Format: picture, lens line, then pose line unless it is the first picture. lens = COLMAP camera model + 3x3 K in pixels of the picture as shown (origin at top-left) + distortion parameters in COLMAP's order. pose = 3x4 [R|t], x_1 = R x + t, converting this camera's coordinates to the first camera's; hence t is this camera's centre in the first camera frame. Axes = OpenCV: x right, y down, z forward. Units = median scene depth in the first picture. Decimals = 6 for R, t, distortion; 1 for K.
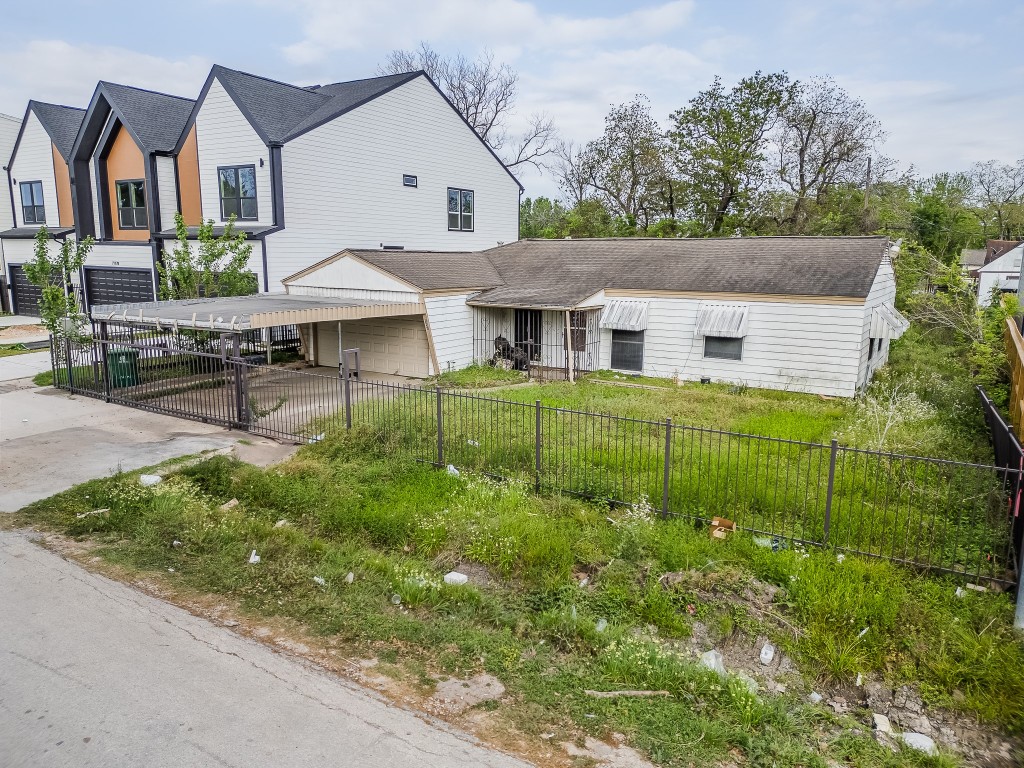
lens RADIAL K [[712.4, 0, 509.0], [0, 712.4, 387.5], [0, 0, 1]] dist [0.090618, -0.093060]
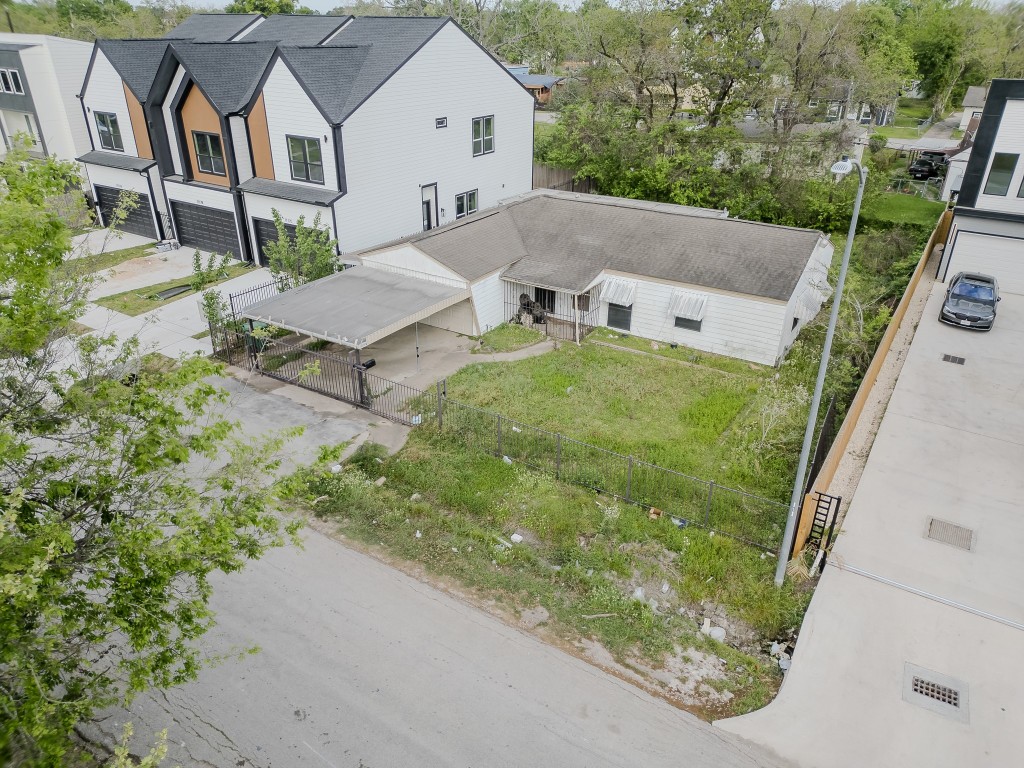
lens RADIAL K [[712.4, 0, 509.0], [0, 712.4, 387.5], [0, 0, 1]] dist [0.090618, -0.093060]
pose [[0.999991, -0.002910, -0.003094, -0.039359], [0.003660, 0.960006, 0.279955, -0.299254], [0.002155, -0.279963, 0.960008, -0.334343]]
